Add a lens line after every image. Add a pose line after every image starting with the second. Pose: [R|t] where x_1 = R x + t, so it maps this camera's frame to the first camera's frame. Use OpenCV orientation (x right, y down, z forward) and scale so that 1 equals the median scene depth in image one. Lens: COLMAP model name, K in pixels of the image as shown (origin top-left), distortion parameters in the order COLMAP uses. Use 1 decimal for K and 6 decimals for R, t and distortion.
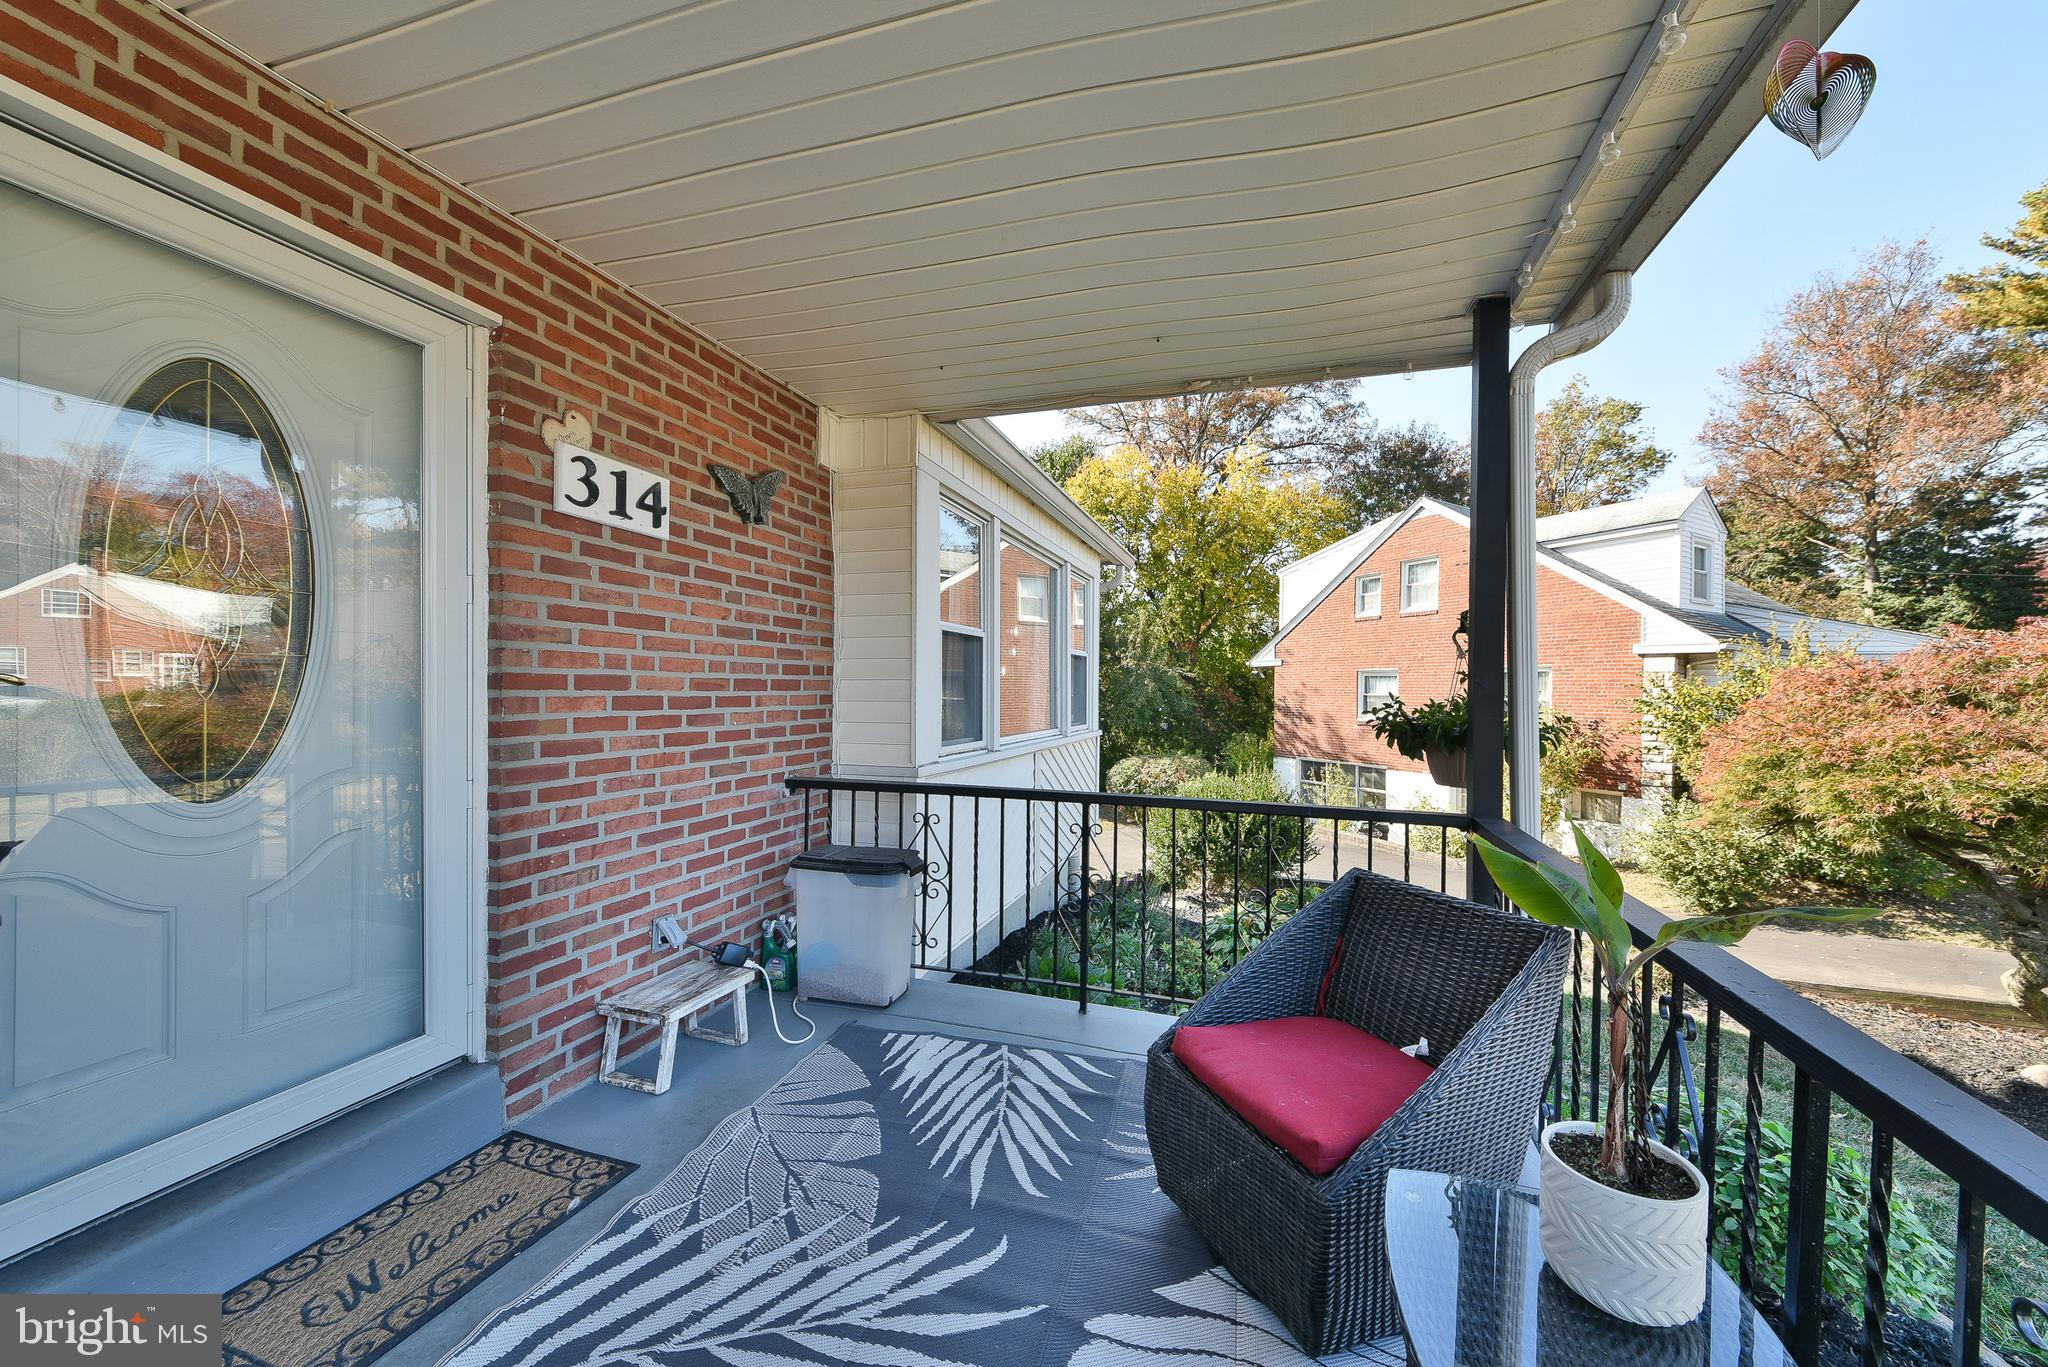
lens RADIAL K [[736.3, 0, 1078.5], [0, 736.3, 686.6], [0, 0, 1]] dist [0.068807, -0.026367]
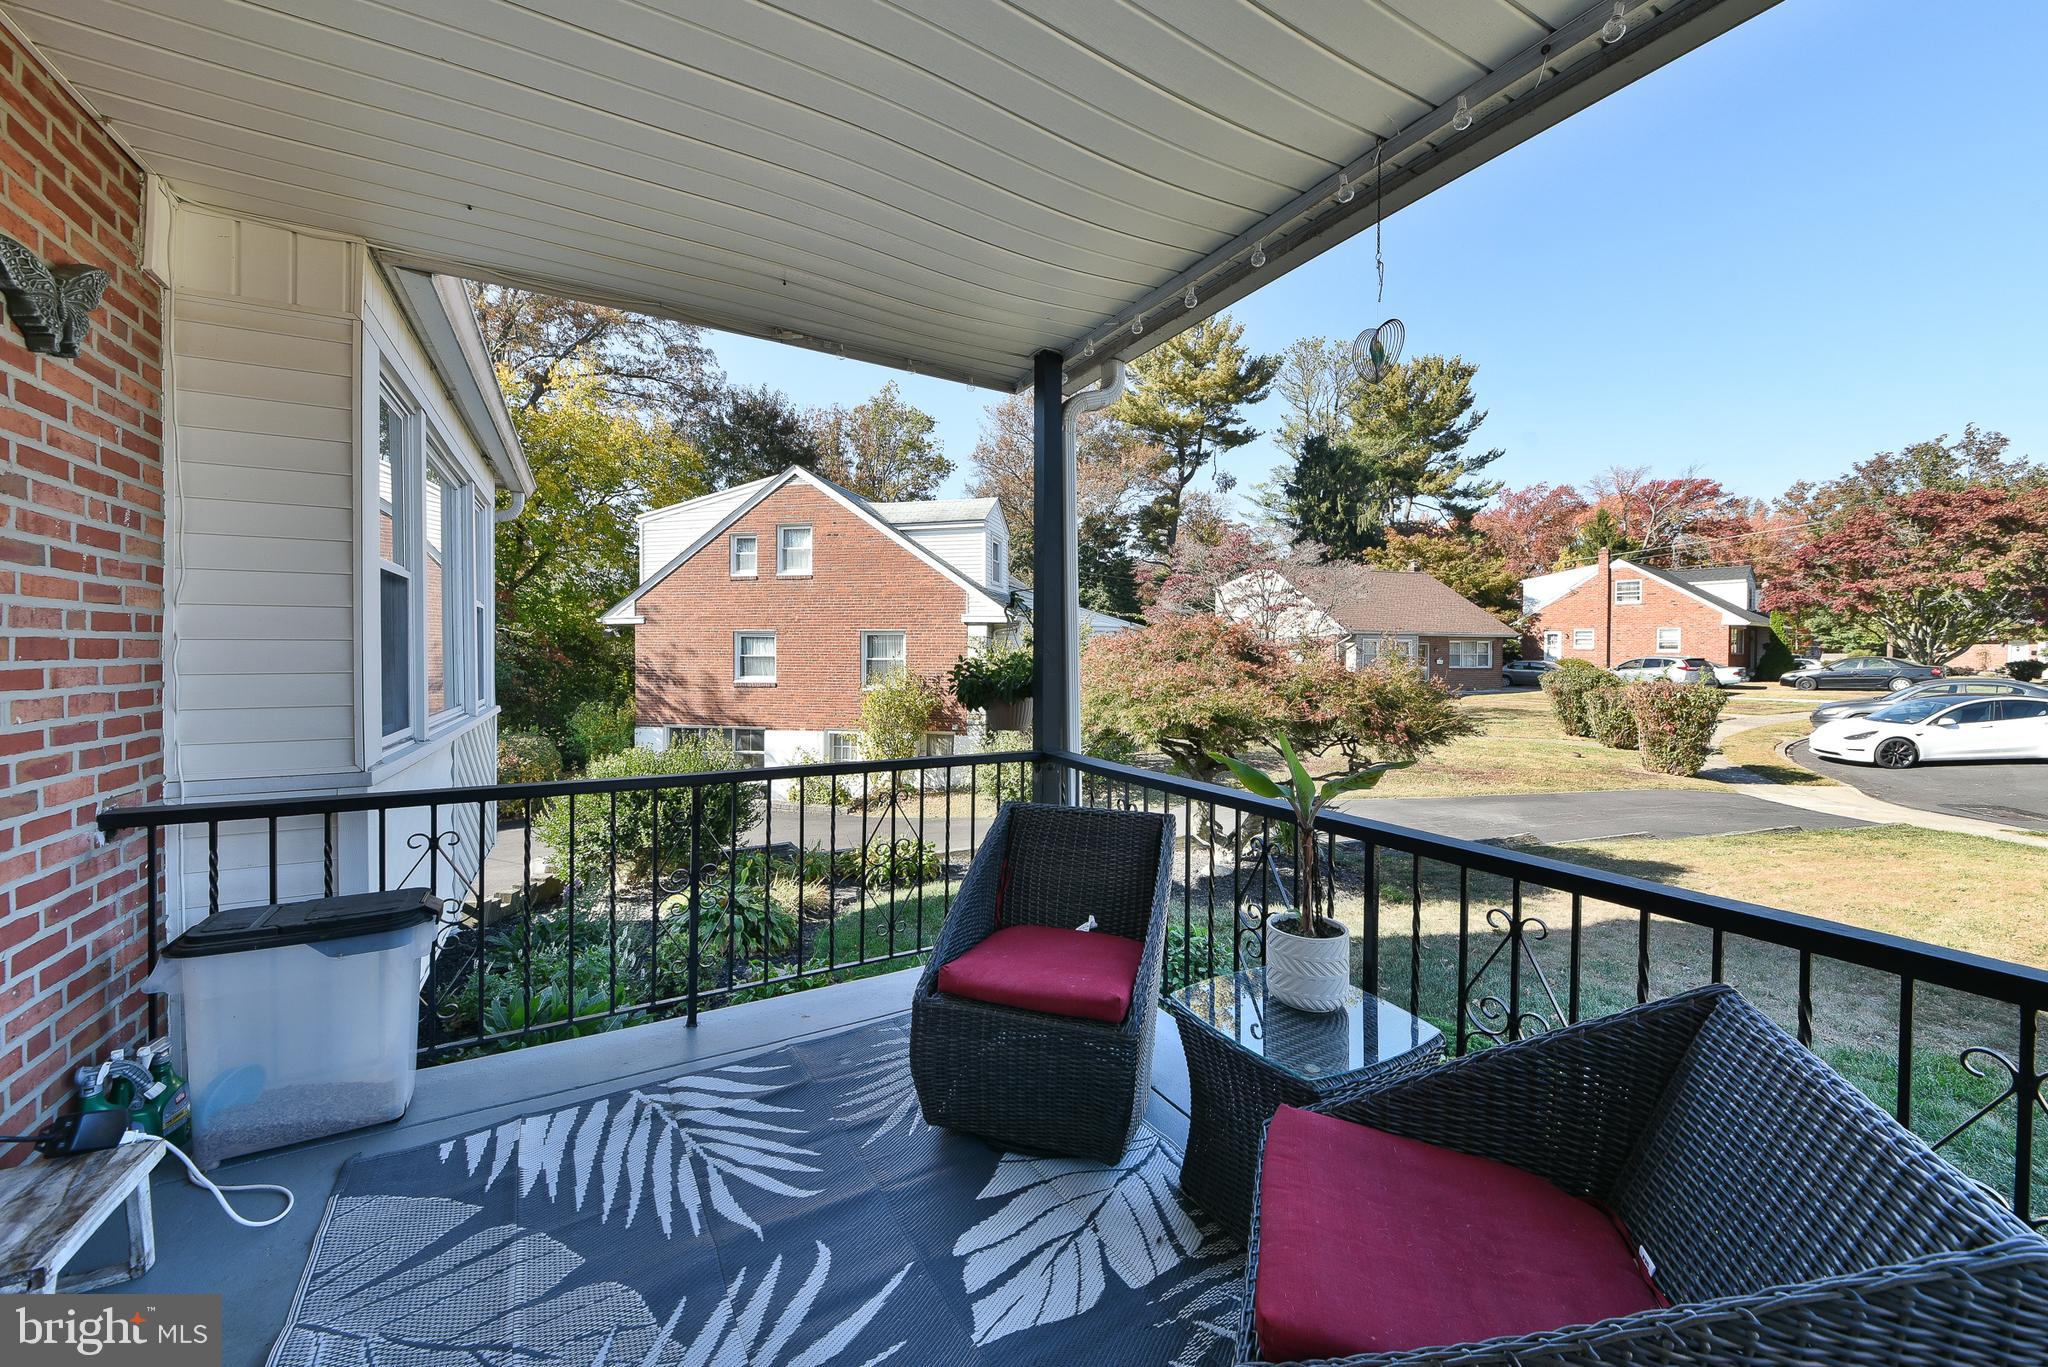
lens RADIAL K [[766.9, 0, 1024.4], [0, 766.9, 653.0], [0, 0, 1]] dist [0.054918, -0.017713]
pose [[0.705067, -0.003569, 0.709131, -0.317545], [-0.002648, 0.999967, 0.007667, -0.005105], [-0.709136, -0.007284, 0.705035, 0.072759]]
